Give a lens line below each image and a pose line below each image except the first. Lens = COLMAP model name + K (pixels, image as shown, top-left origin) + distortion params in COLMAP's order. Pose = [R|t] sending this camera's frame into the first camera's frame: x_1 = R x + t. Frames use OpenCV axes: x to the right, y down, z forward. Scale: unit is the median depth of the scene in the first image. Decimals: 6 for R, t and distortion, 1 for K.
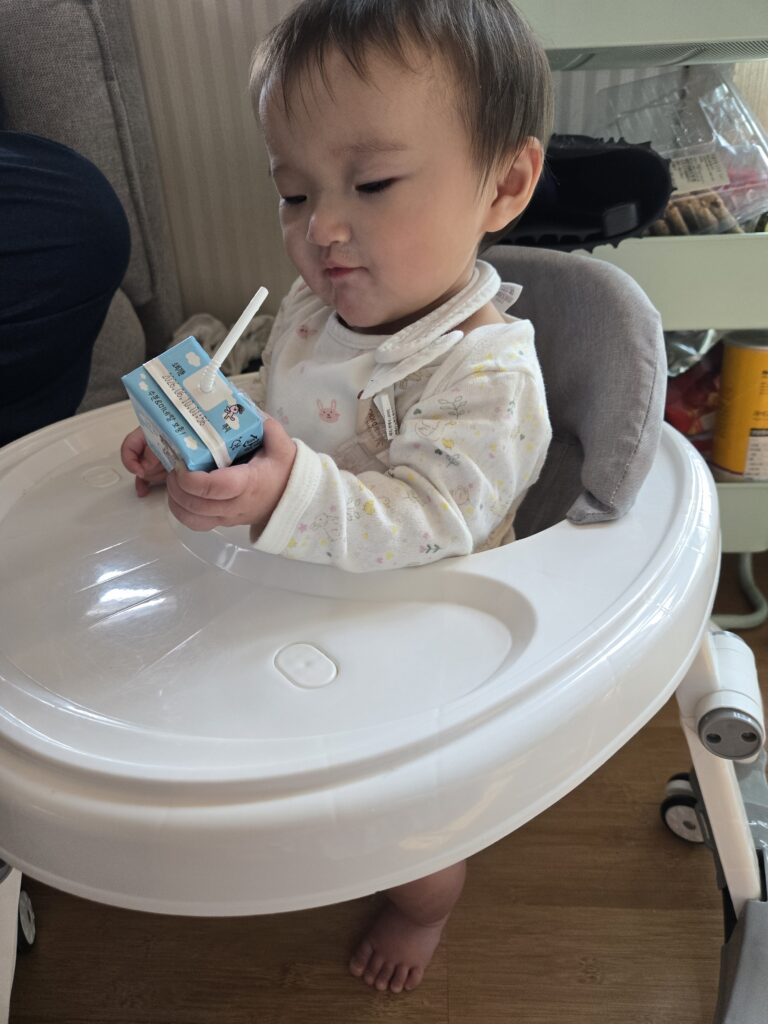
lens RADIAL K [[688.0, 0, 406.8], [0, 688.0, 508.6], [0, 0, 1]] dist [-0.002308, -0.001451]
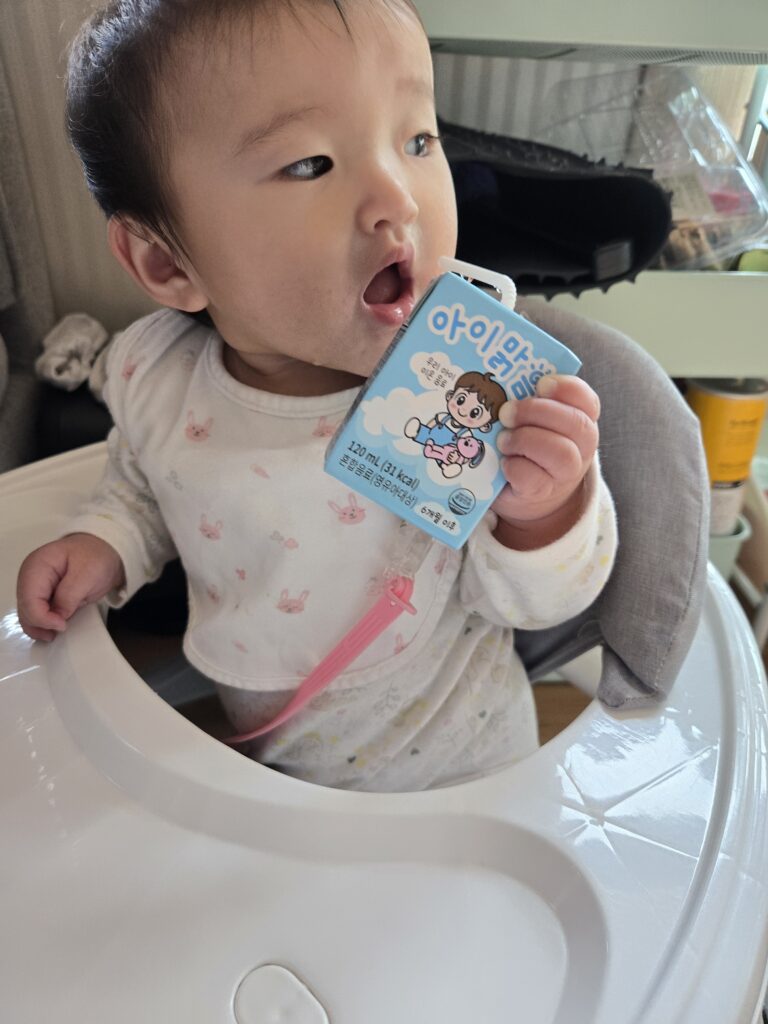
lens RADIAL K [[689.2, 0, 384.0], [0, 689.2, 512.0], [0, 0, 1]] dist [-0.056362, -0.000679]
pose [[0.989904, -0.009343, 0.141429, -0.083938], [-0.003270, 0.996054, 0.088689, -0.195056], [-0.141700, -0.088256, 0.985968, 0.207982]]
